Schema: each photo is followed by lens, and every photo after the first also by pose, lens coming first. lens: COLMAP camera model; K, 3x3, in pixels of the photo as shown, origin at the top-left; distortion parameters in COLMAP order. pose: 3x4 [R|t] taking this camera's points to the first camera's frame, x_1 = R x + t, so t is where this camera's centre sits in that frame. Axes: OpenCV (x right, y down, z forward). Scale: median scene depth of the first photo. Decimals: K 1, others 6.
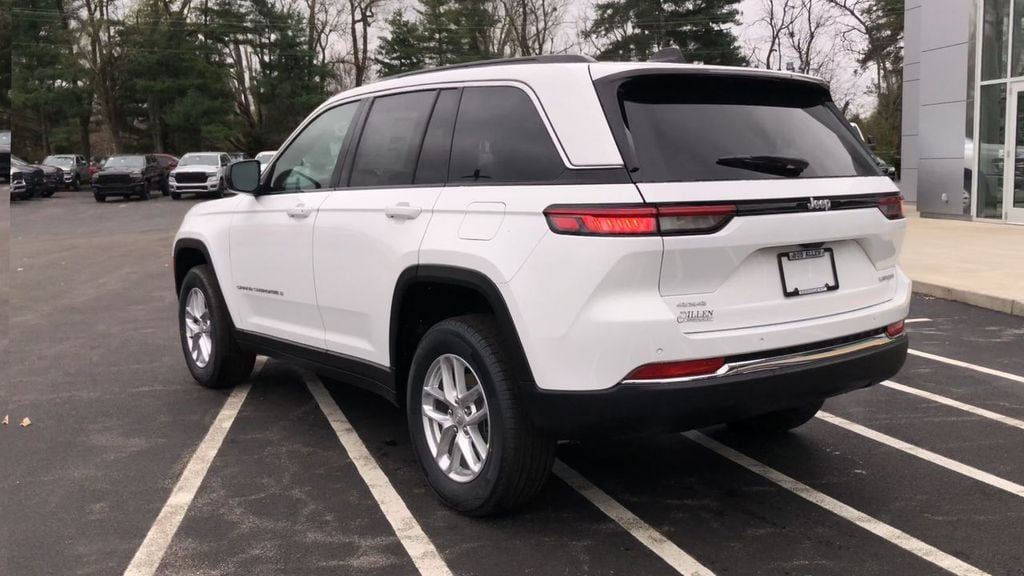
lens RADIAL K [[1006.5, 0, 549.0], [0, 1006.5, 230.4], [0, 0, 1]] dist [0.106054, -0.009269]
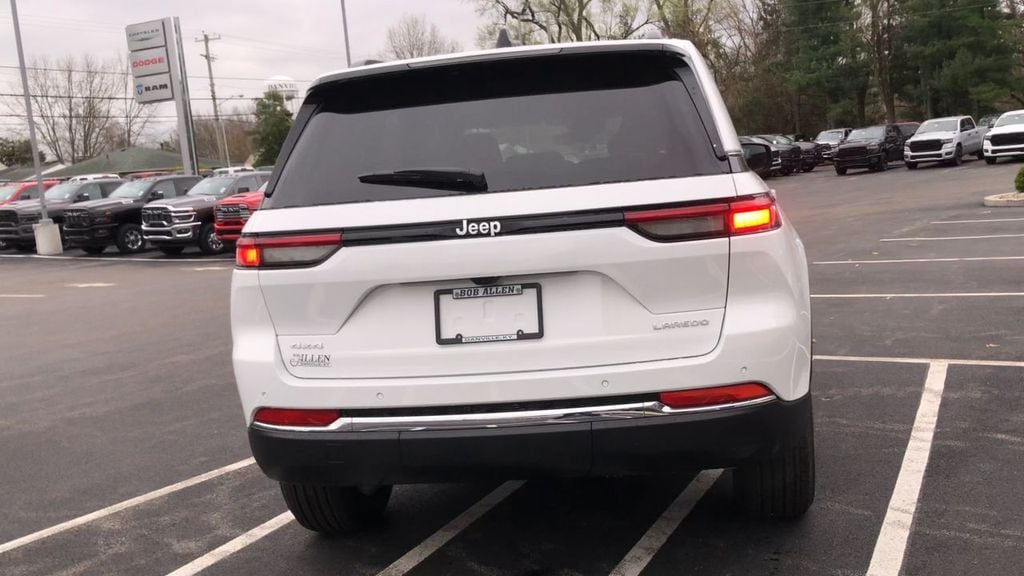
lens RADIAL K [[1046.3, 0, 597.9], [0, 1046.3, 289.1], [0, 0, 1]] dist [0.019374, -0.031689]
pose [[0.696238, 0.045292, -0.716380, 0.876941], [0.021990, 0.996193, 0.084355, -0.043530], [0.717474, -0.074484, 0.692592, 0.498463]]
